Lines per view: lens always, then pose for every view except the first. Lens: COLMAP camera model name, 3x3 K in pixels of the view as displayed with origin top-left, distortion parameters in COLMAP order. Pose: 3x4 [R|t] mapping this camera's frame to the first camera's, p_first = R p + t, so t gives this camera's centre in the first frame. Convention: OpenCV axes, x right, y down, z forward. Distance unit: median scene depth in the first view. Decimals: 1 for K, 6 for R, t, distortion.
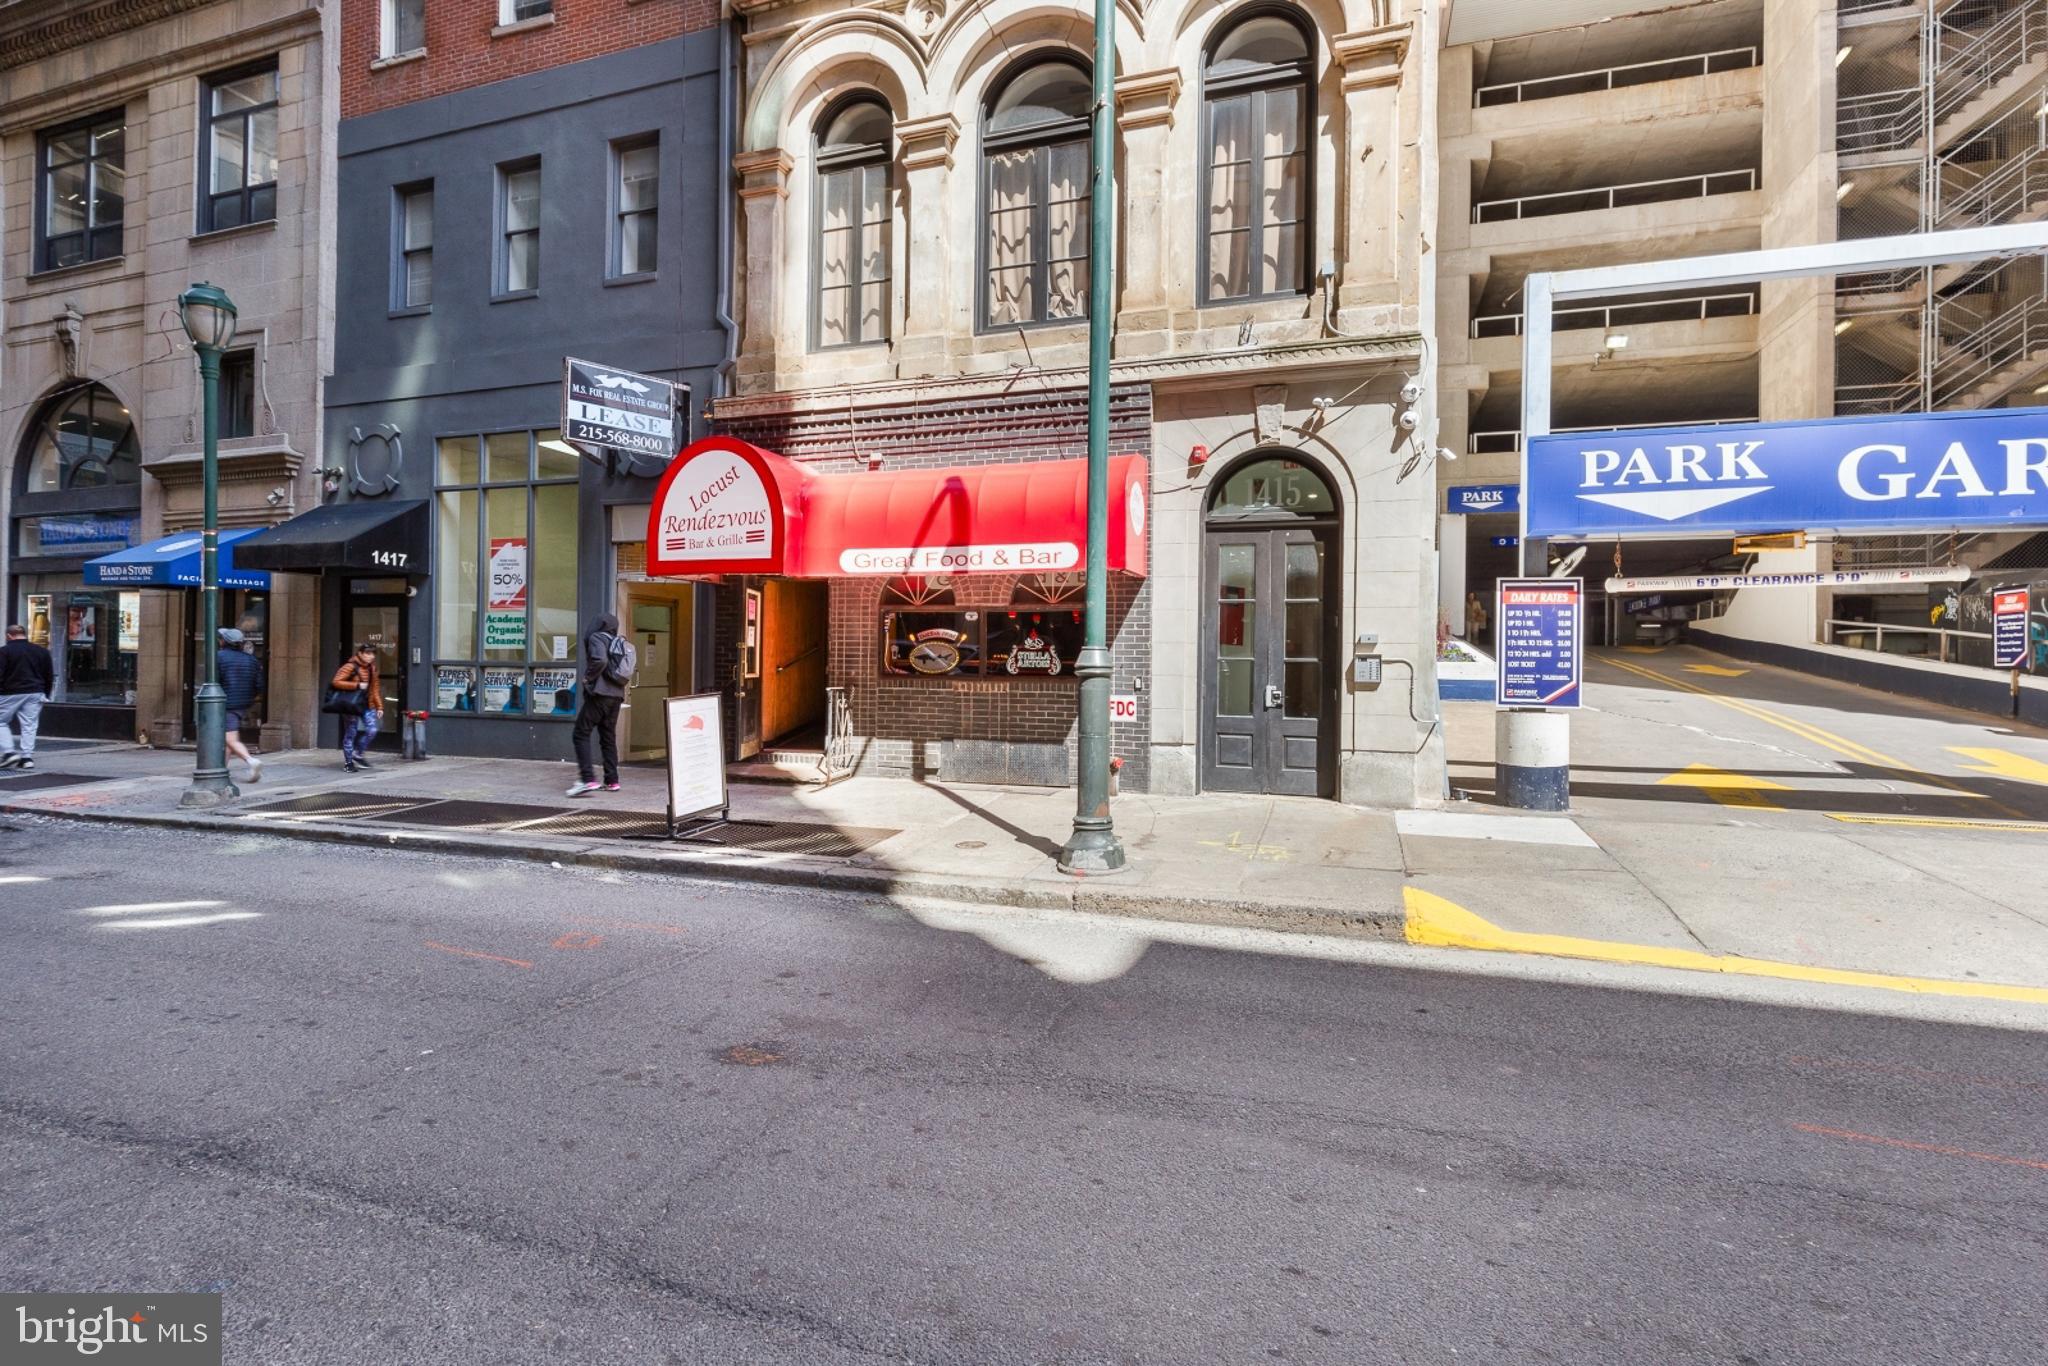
lens RADIAL K [[960.0, 0, 1019.3], [0, 960.0, 680.5], [0, 0, 1]] dist [-0.003501, -0.000327]
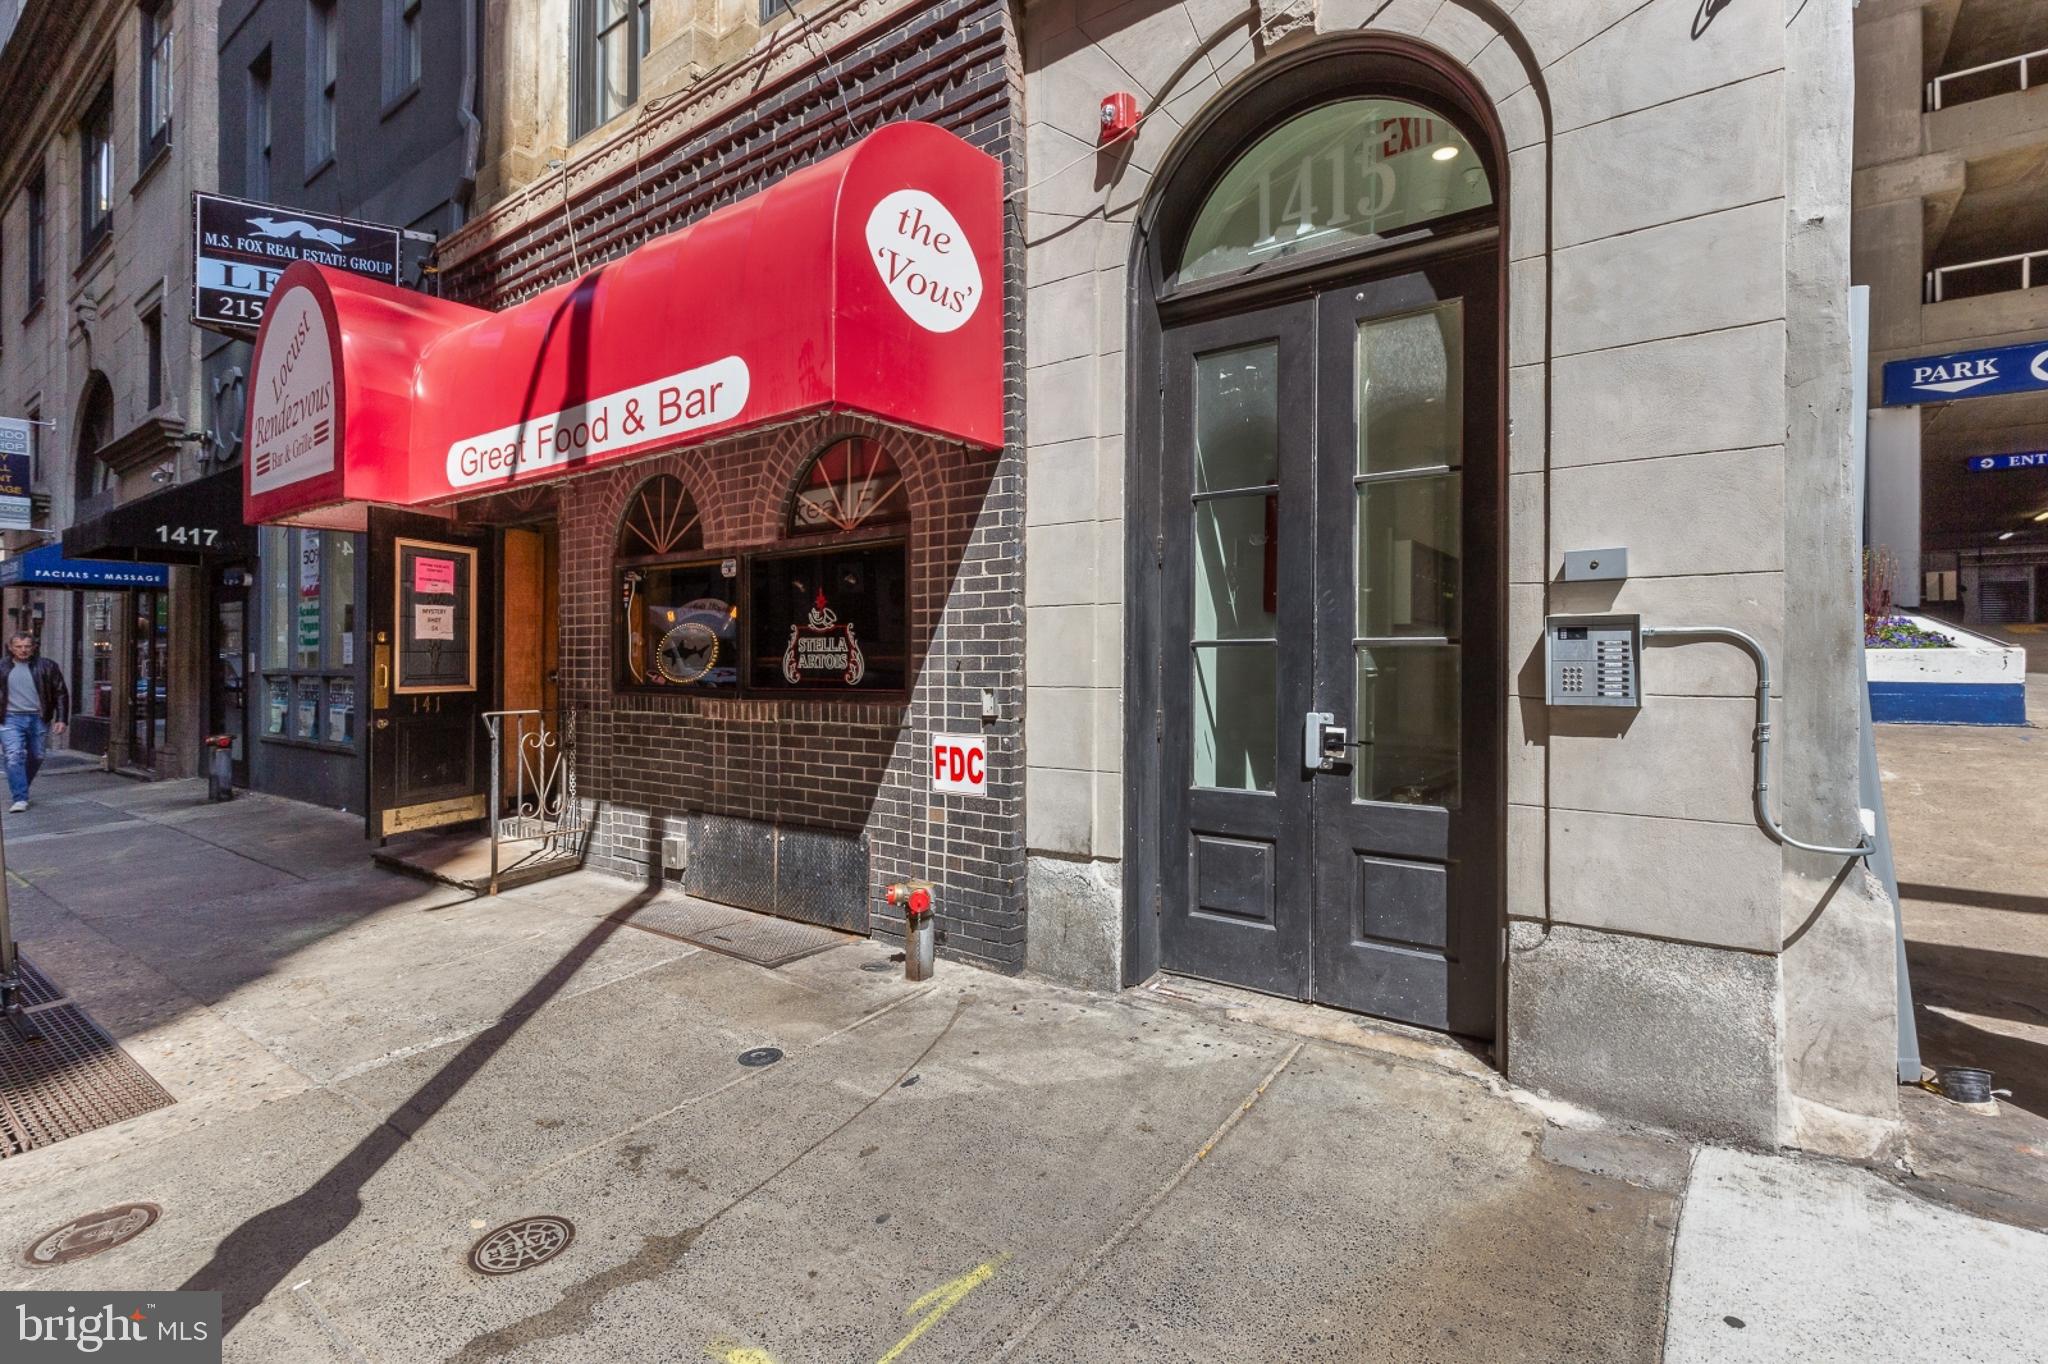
lens RADIAL K [[960.0, 0, 1028.5], [0, 960.0, 676.0], [0, 0, 1]] dist [-0.003501, -0.000327]
pose [[0.952711, -0.008981, -0.303745, 0.259148], [0.006919, 0.999945, -0.007866, -0.006295], [0.303799, 0.005393, 0.952721, 0.594106]]
